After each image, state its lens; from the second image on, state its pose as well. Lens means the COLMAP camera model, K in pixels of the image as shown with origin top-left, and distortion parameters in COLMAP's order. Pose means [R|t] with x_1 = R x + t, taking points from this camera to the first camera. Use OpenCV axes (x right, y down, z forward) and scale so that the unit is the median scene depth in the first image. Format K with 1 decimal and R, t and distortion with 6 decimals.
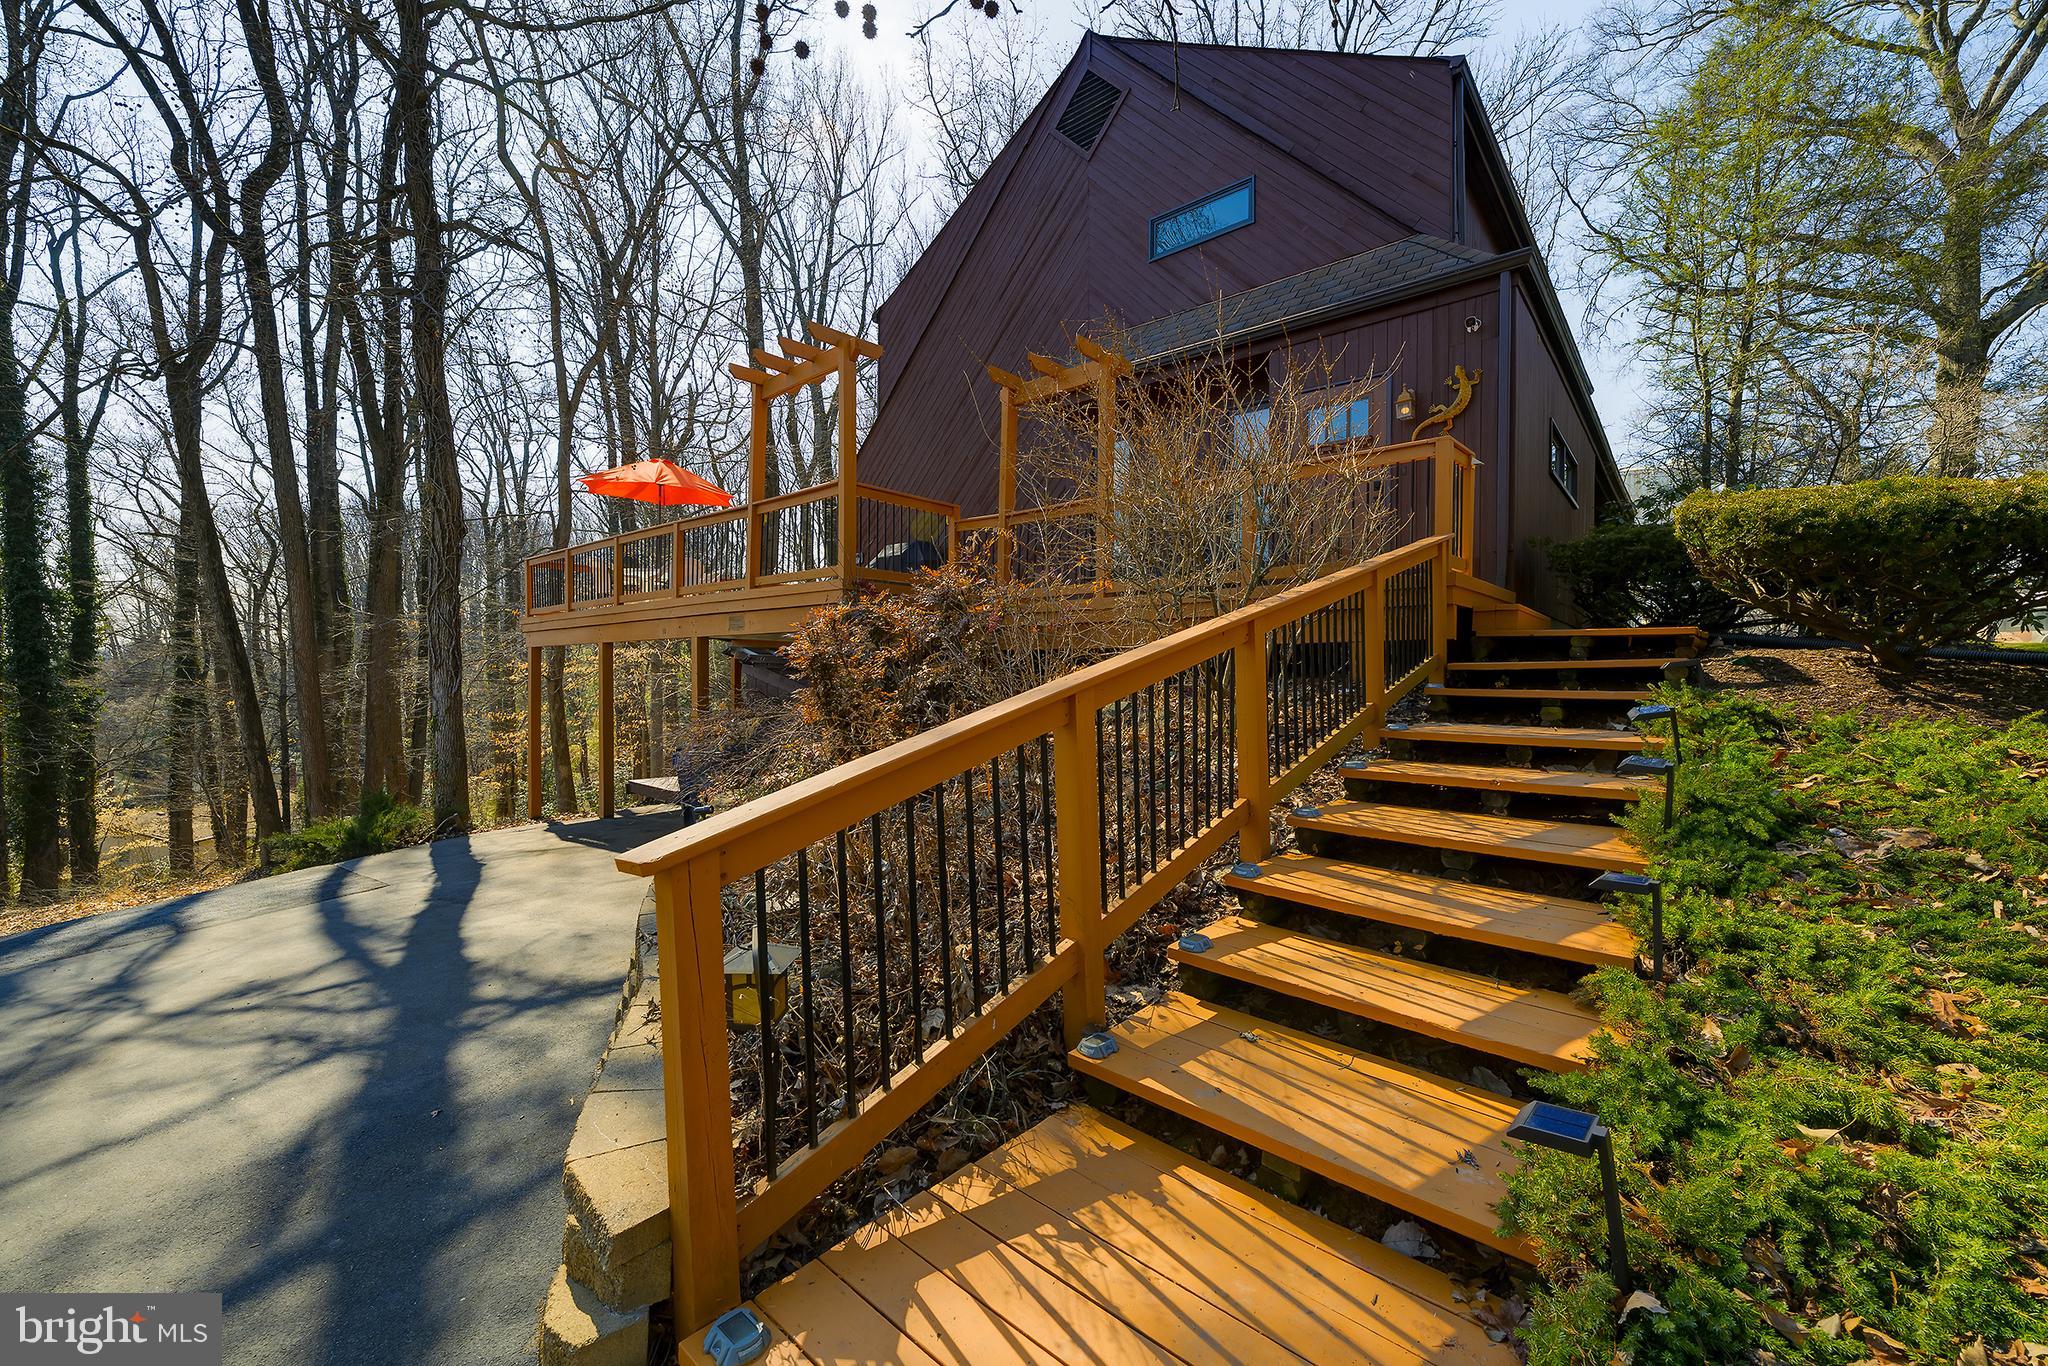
lens RADIAL K [[816.4, 0, 1034.9], [0, 816.4, 690.9], [0, 0, 1]] dist [-0.001132, 0.000867]
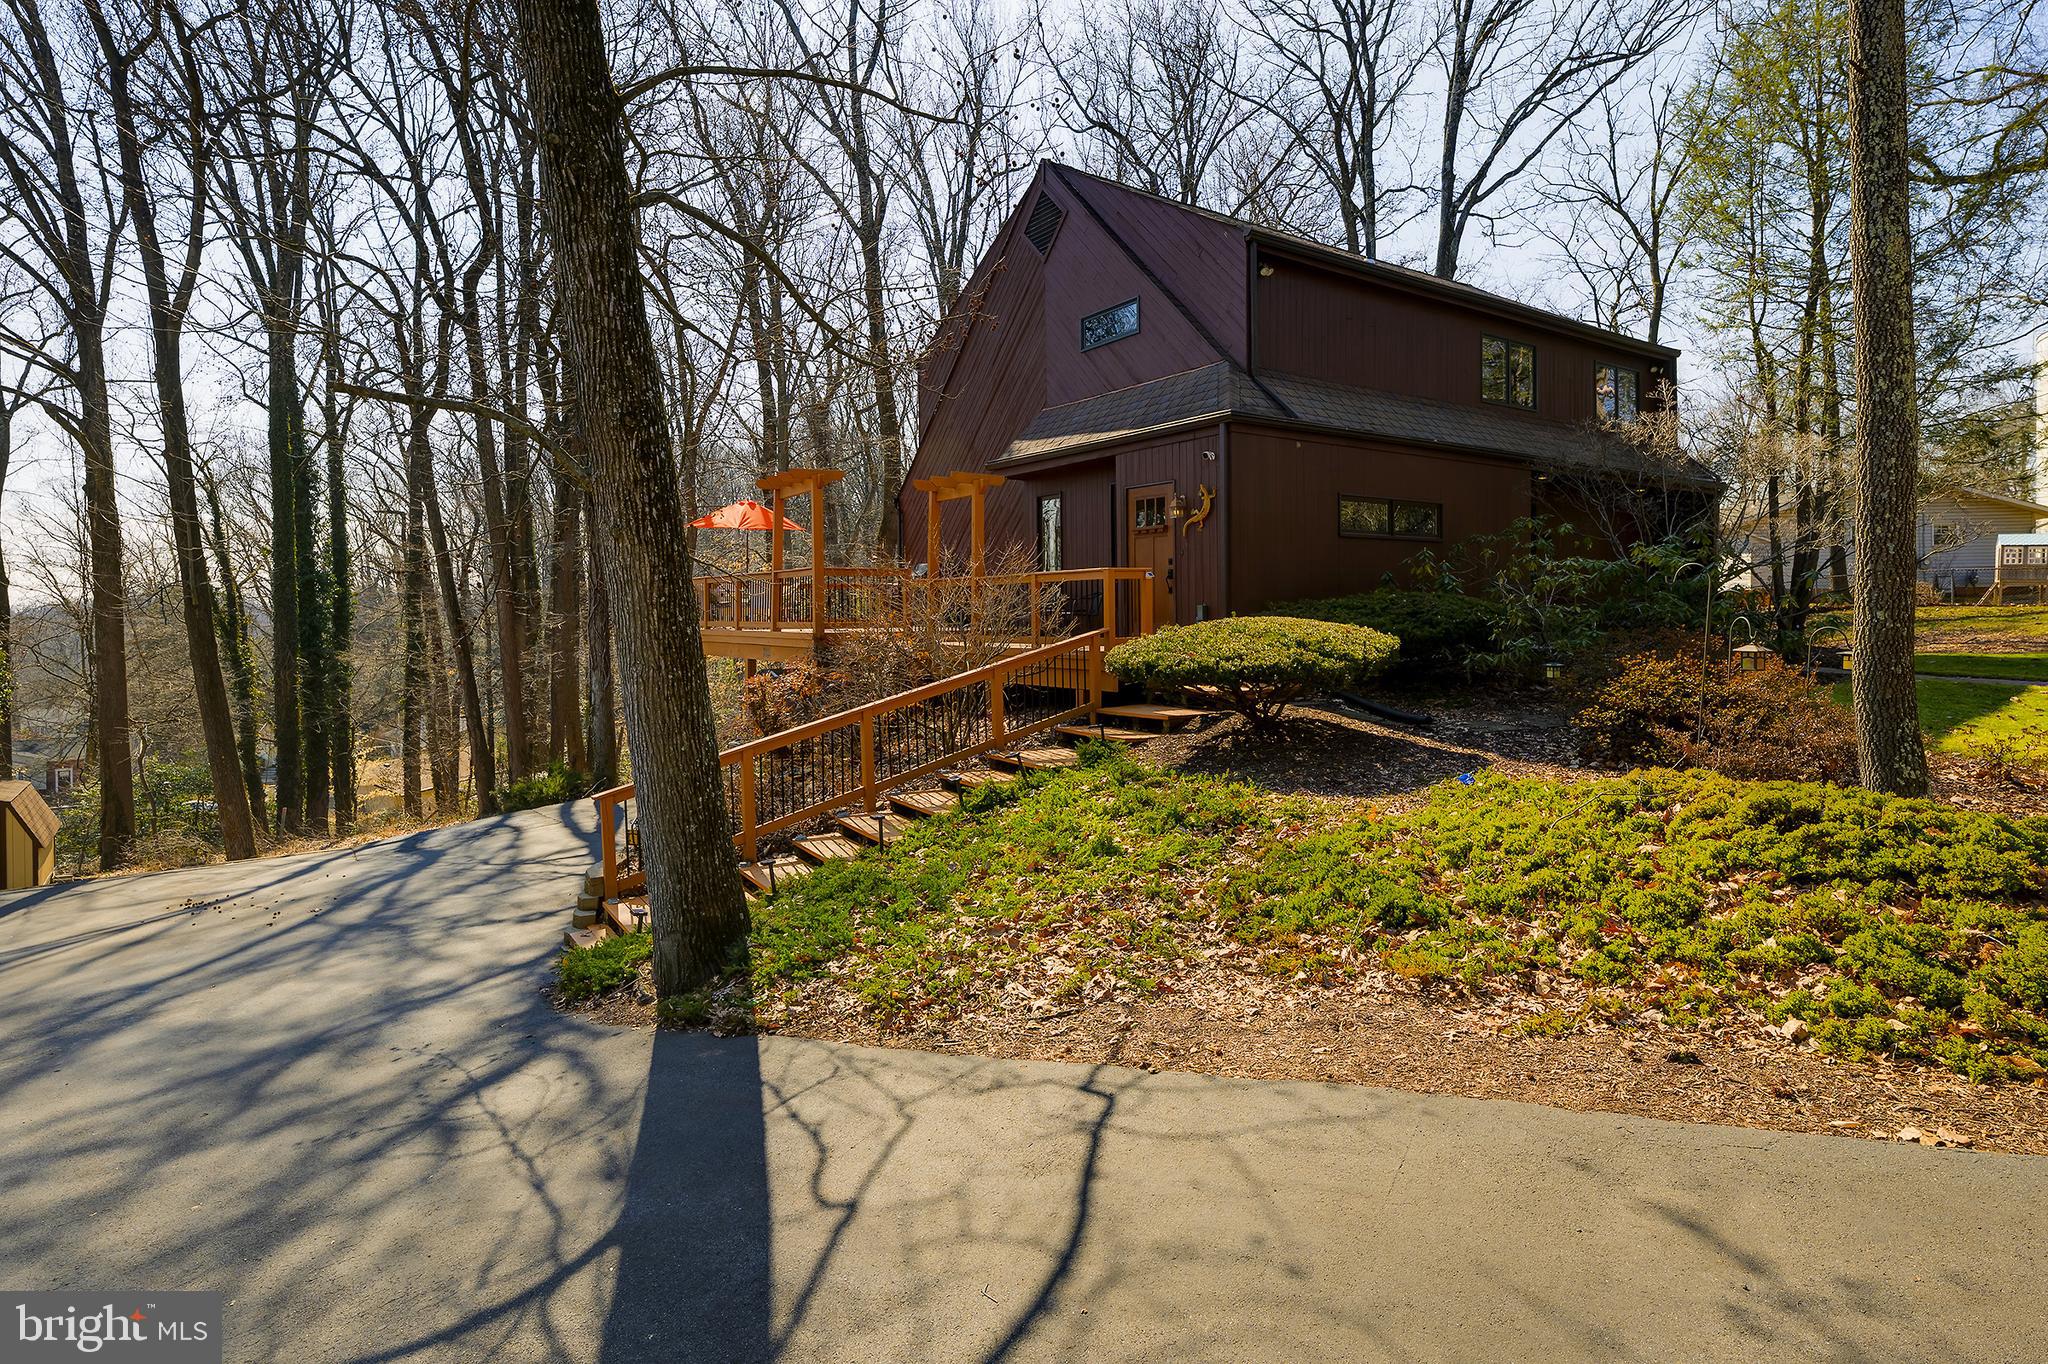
lens RADIAL K [[1027.2, 0, 1030.9], [0, 1027.2, 638.7], [0, 0, 1]] dist [-0.000159, -0.000473]
pose [[0.968255, -0.006731, -0.249874, 0.764467], [0.008397, 0.999949, 0.005605, -0.156616], [0.249824, -0.007526, 0.968262, -0.904485]]
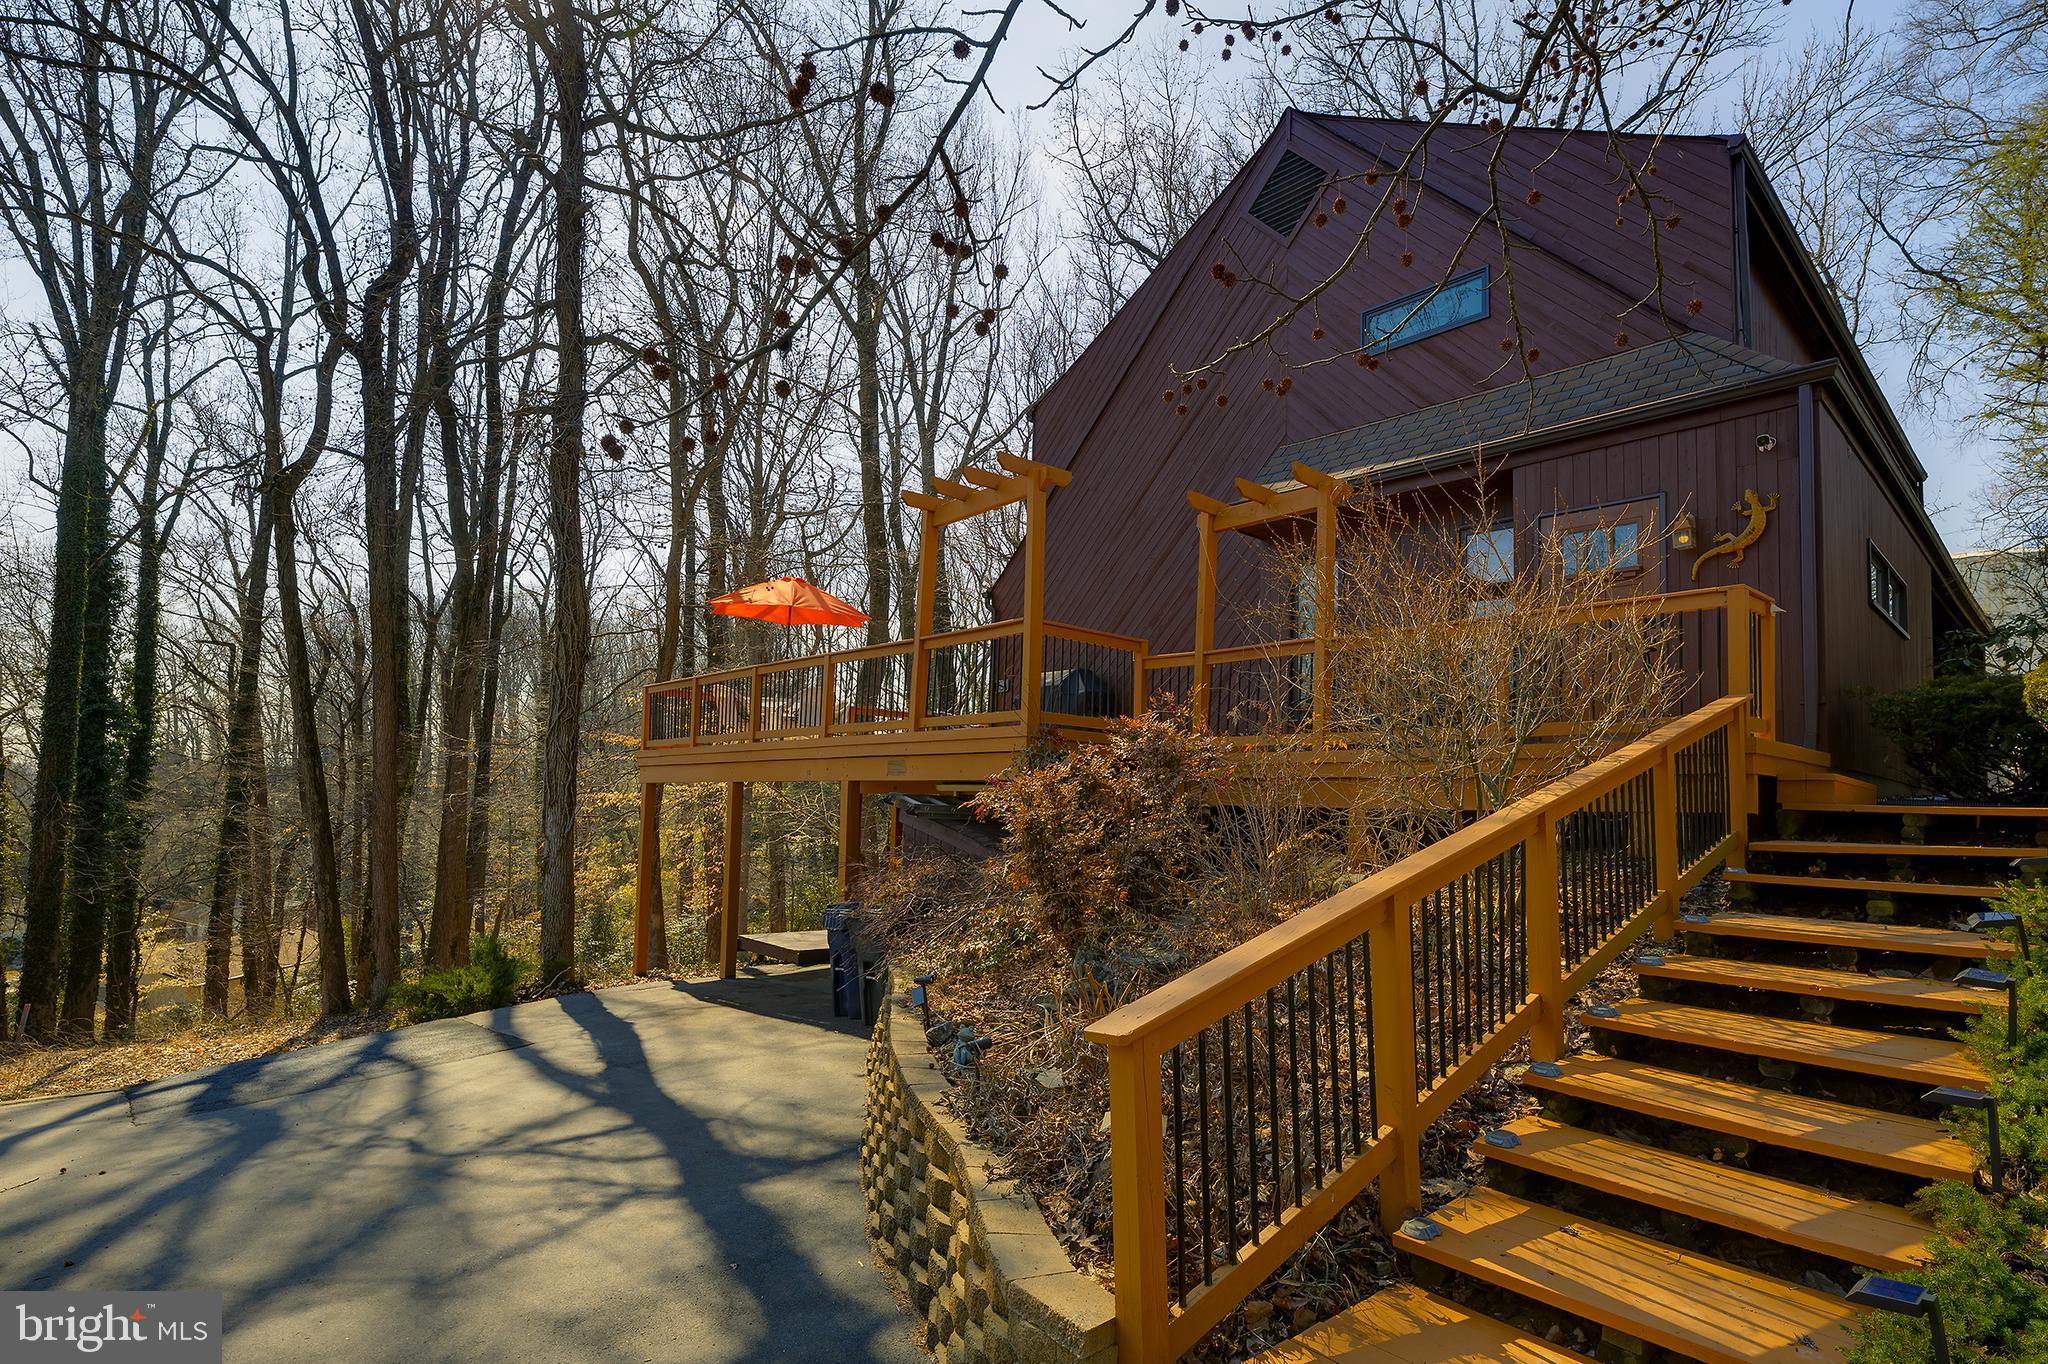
lens RADIAL K [[1027.2, 0, 1037.6], [0, 1027.2, 756.6], [0, 0, 1]] dist [-0.000159, -0.000473]
pose [[0.992195, 0.012583, -0.124062, -0.085412], [-0.021296, 0.997378, -0.069159, -0.024584], [0.122866, 0.071261, 0.989861, -0.140461]]
